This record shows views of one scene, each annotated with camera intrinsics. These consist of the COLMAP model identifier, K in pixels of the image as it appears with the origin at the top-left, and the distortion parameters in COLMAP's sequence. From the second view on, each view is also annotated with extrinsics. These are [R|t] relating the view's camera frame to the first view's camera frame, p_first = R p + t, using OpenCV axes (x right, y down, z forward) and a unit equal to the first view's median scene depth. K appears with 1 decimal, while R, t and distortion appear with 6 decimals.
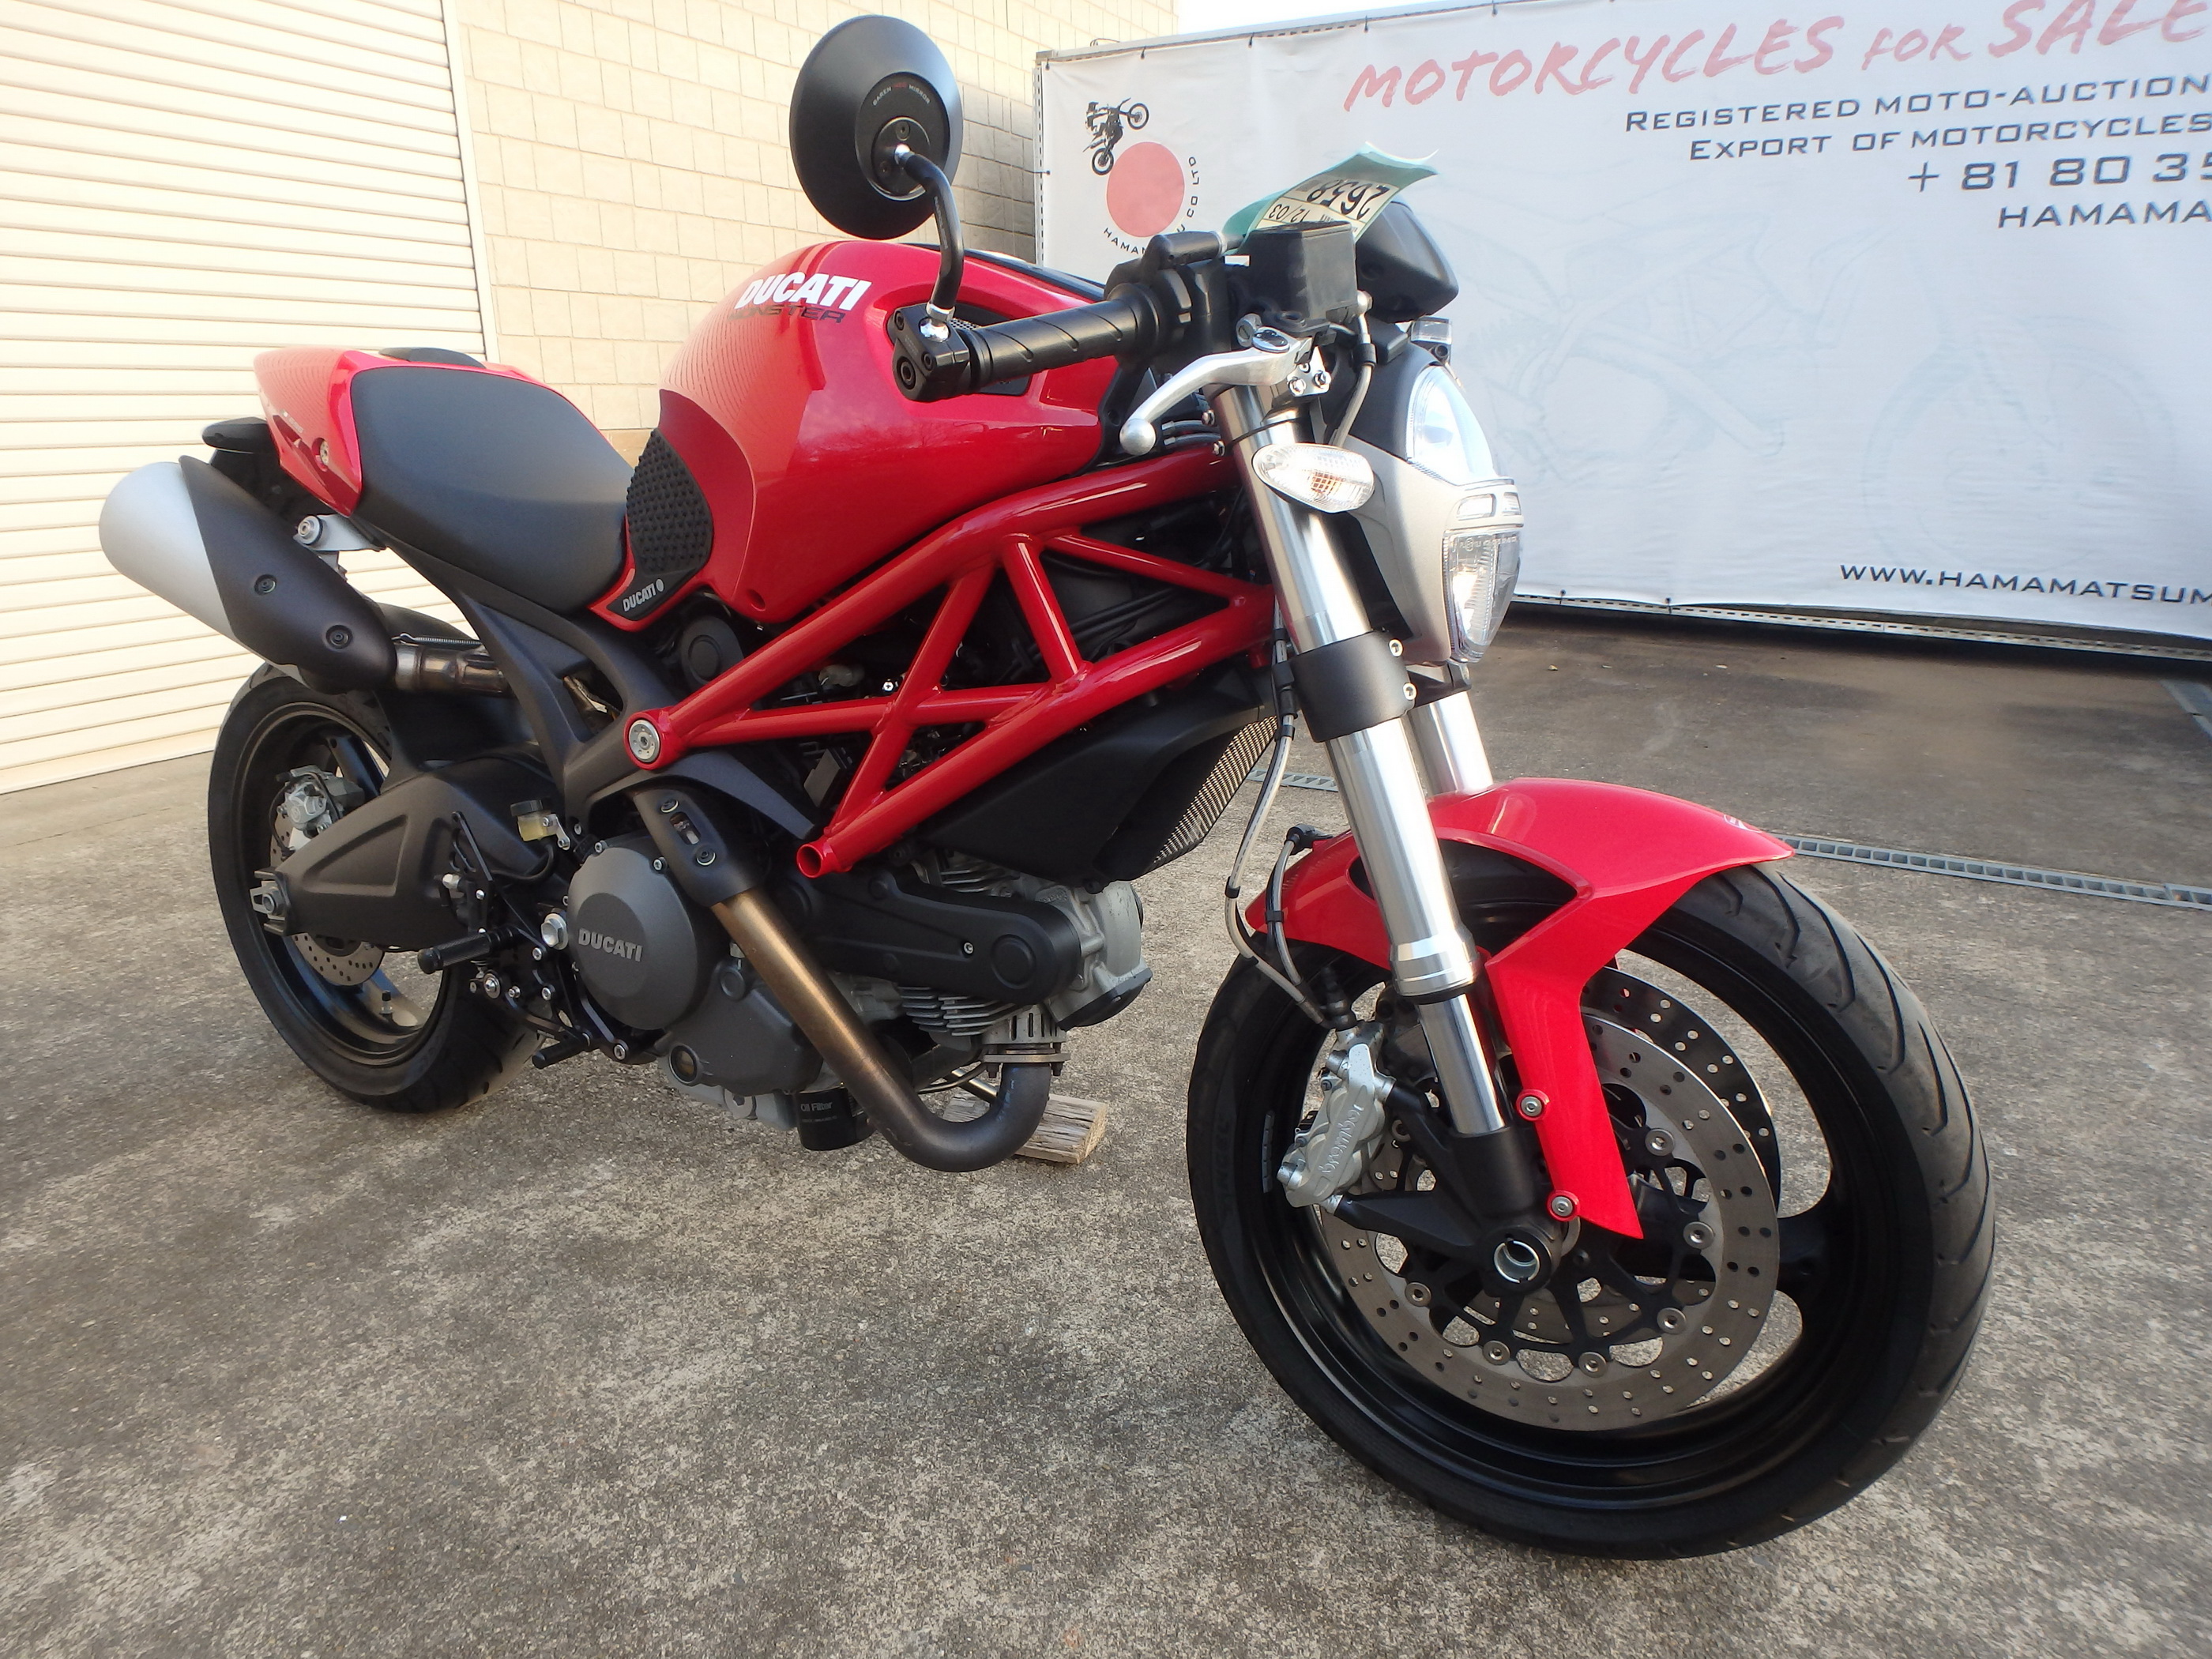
lens RADIAL K [[1376.0, 0, 1126.1], [0, 1376.0, 811.4], [0, 0, 1]] dist [-0.038541, 0.010666]
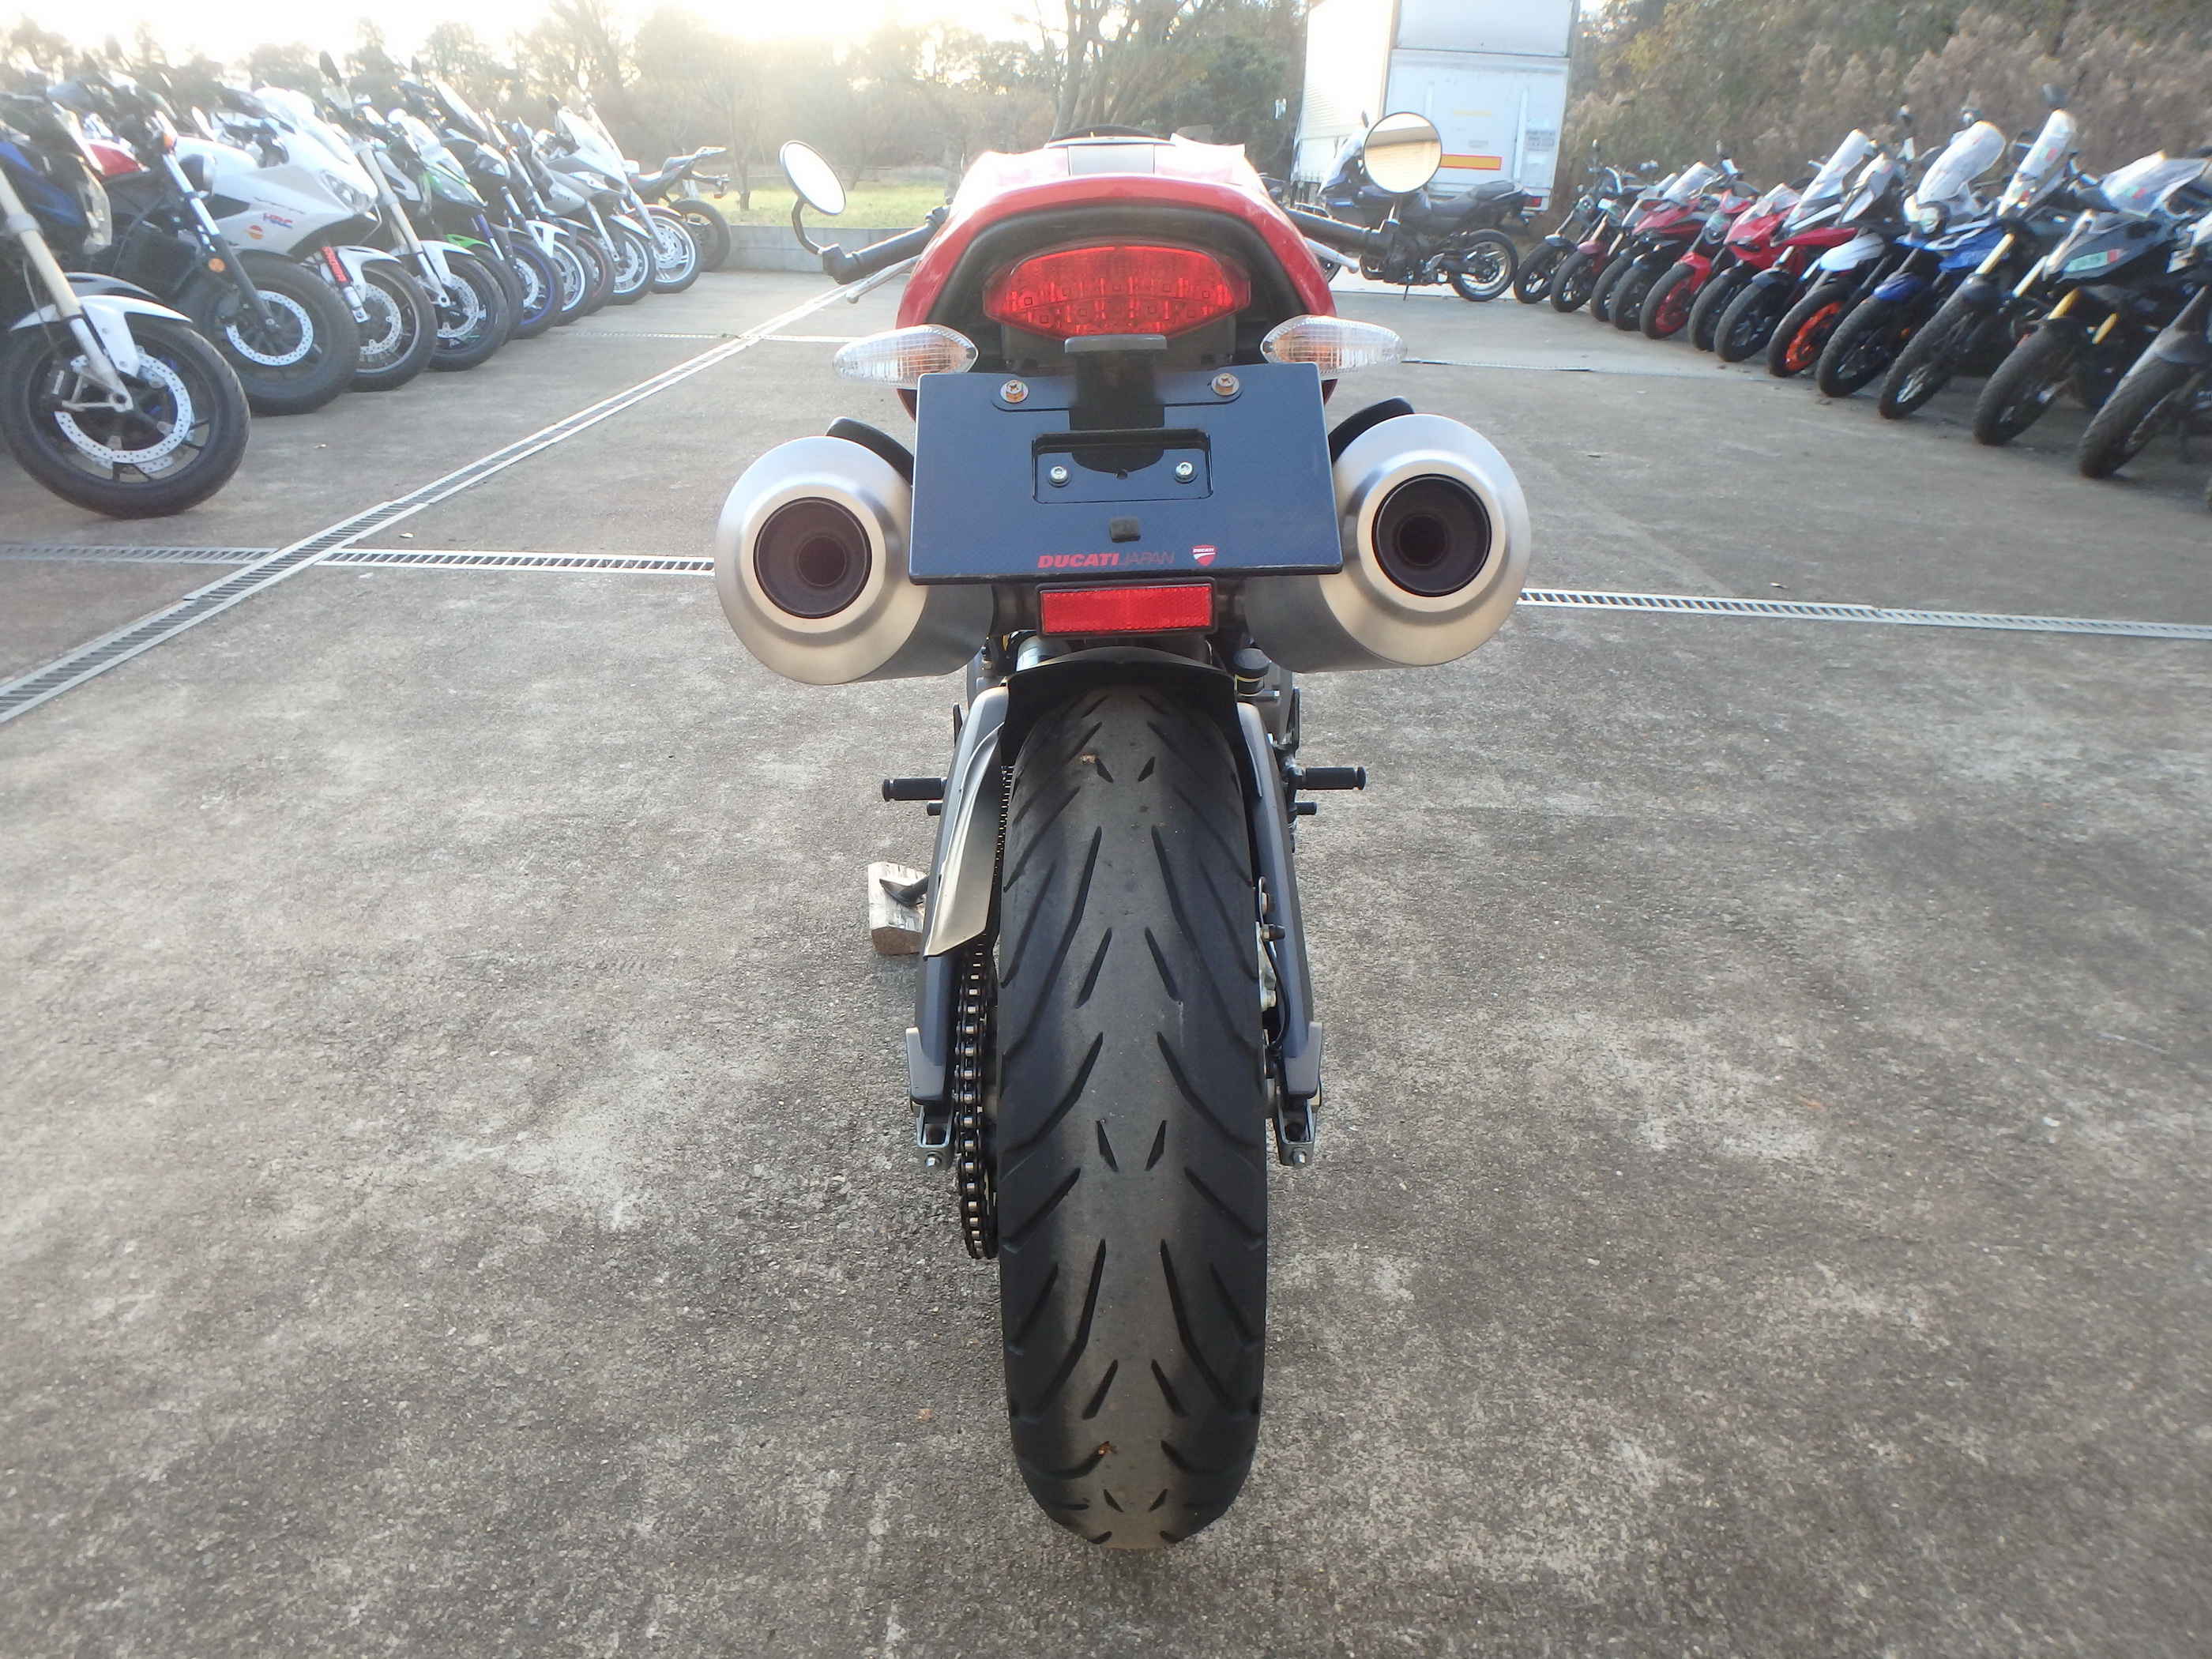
lens RADIAL K [[1376.0, 0, 1106.8], [0, 1376.0, 784.7], [0, 0, 1]] dist [-0.038541, 0.010666]
pose [[-0.488425, -0.371385, 0.789629, -1.153246], [0.205050, 0.830723, 0.517547, -0.459118], [-0.848172, 0.414696, -0.329593, 1.362047]]
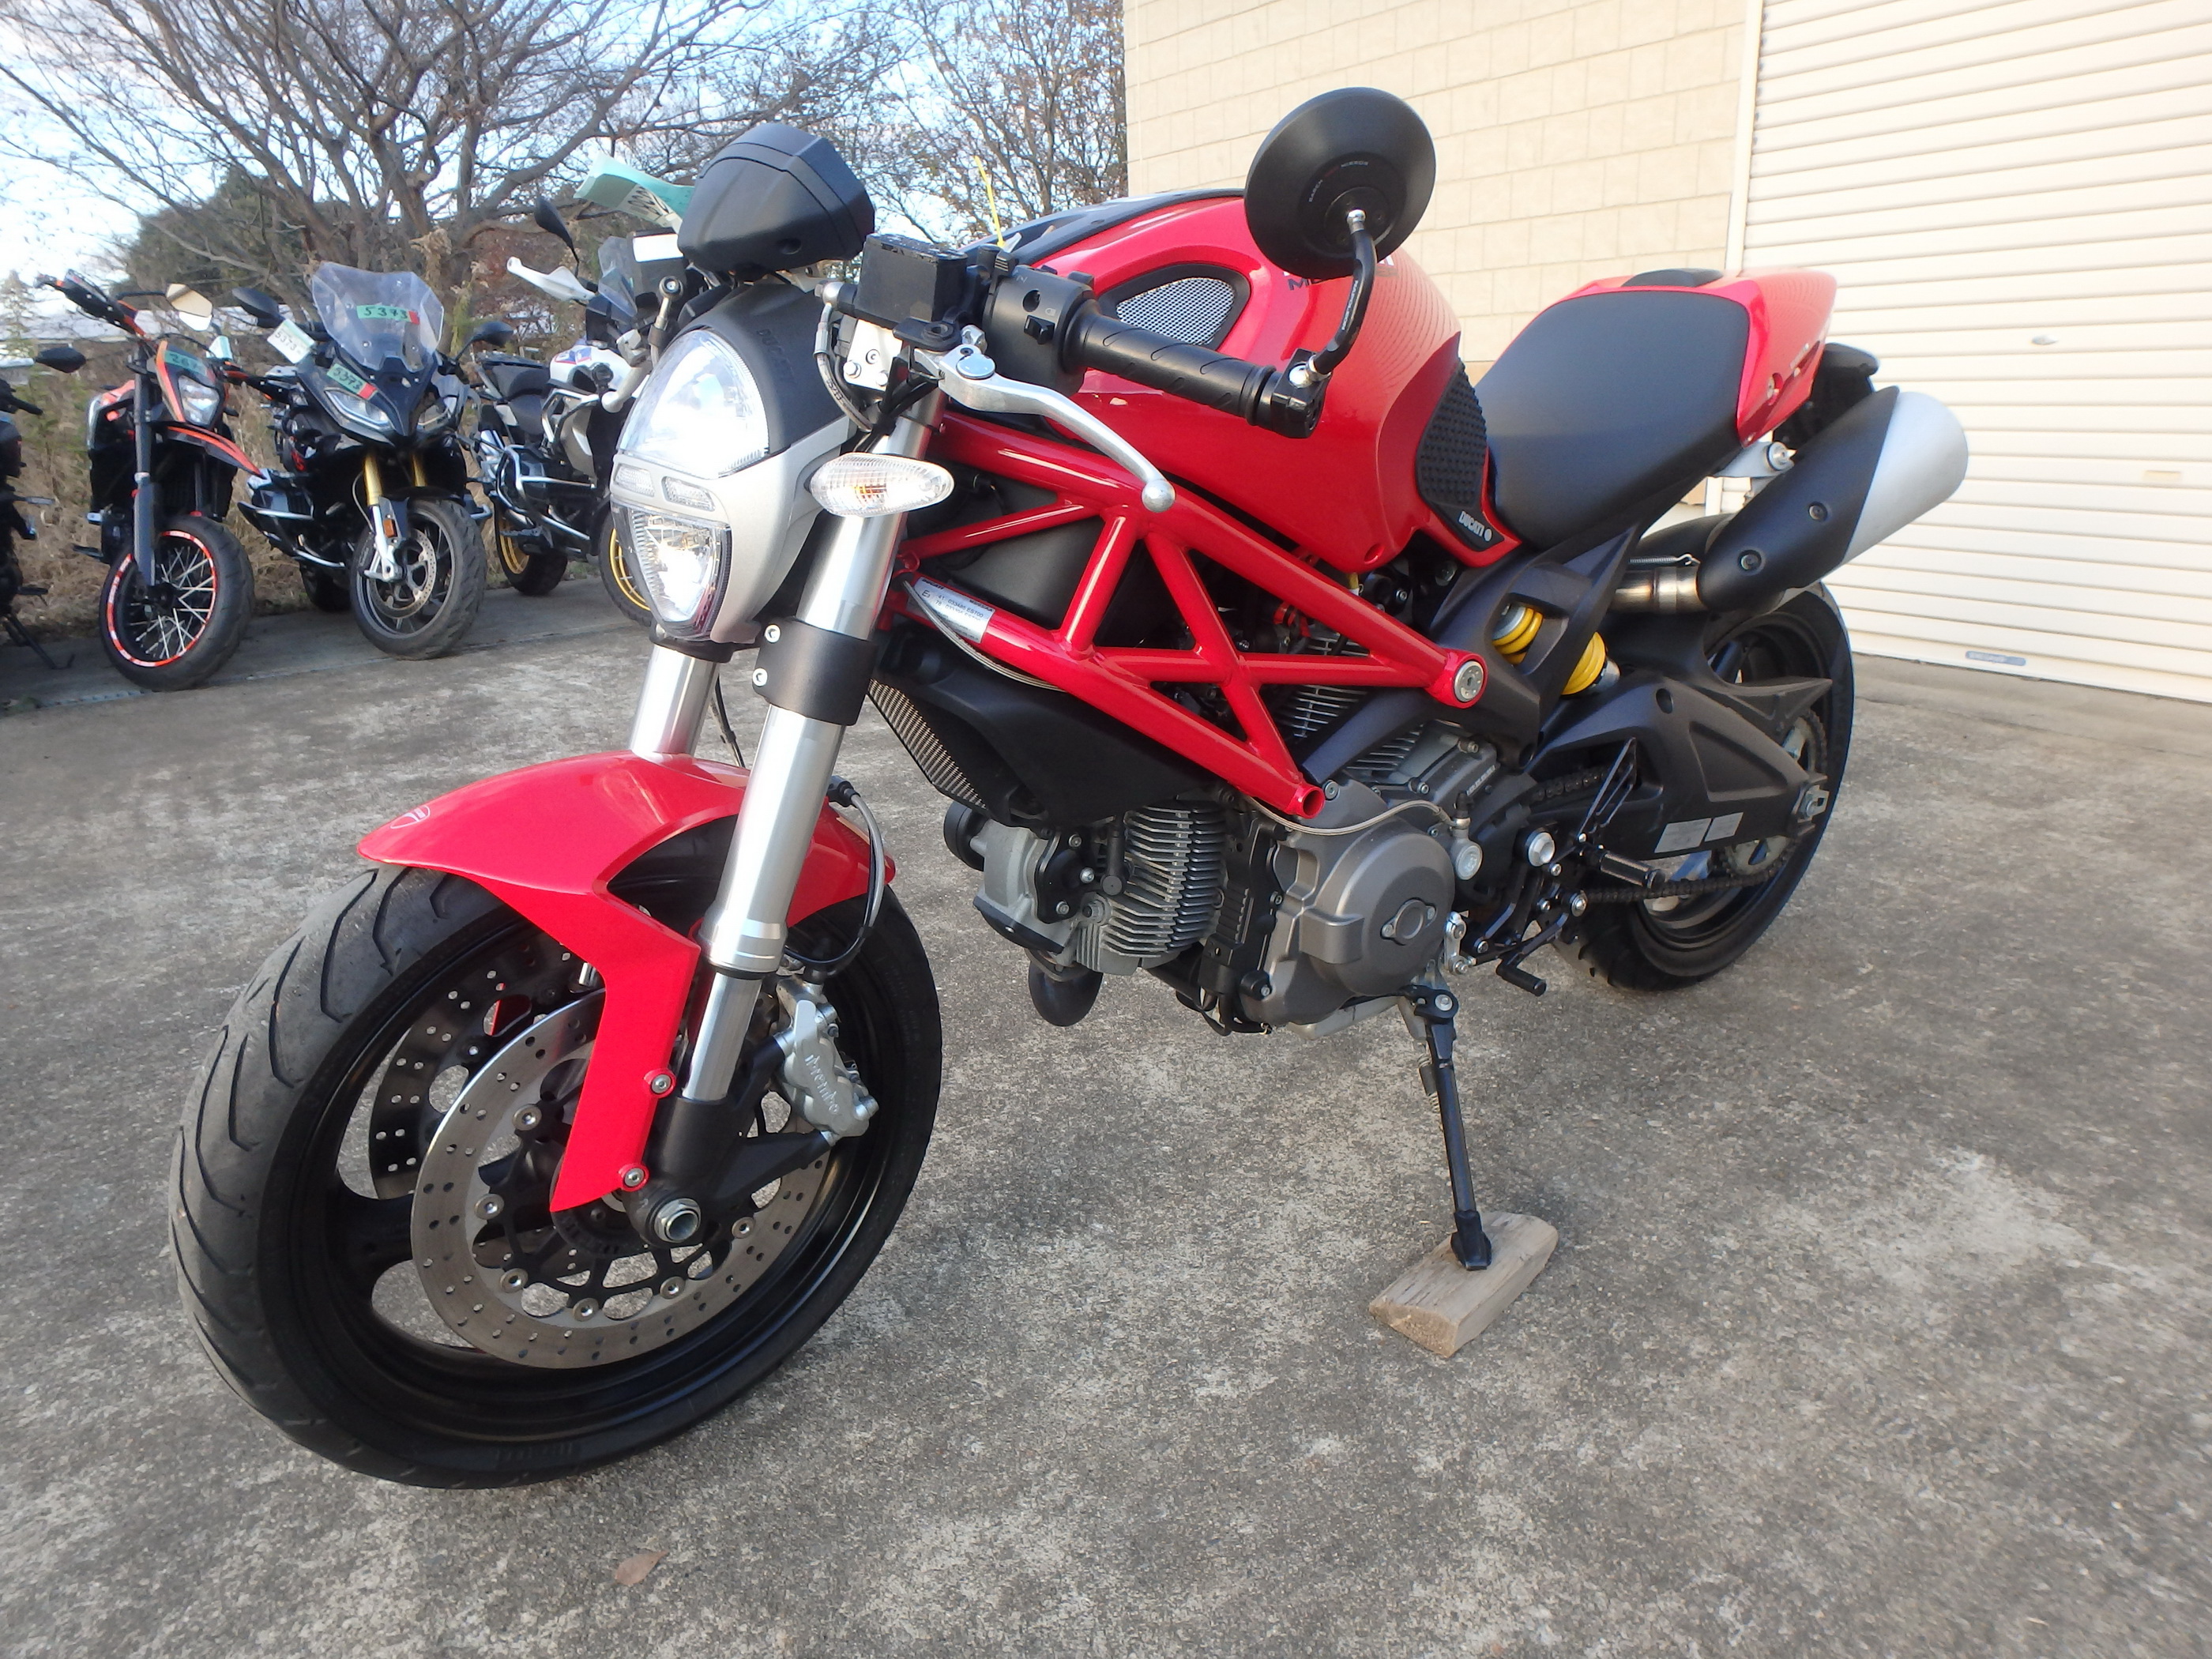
lens RADIAL K [[1376.0, 0, 1103.4], [0, 1376.0, 836.0], [0, 0, 1]] dist [-0.038541, 0.010666]
pose [[-0.425126, 0.304202, -0.852484, 0.679011], [-0.215473, 0.880742, 0.421740, -0.309226], [0.879113, 0.362980, -0.308880, 1.111780]]
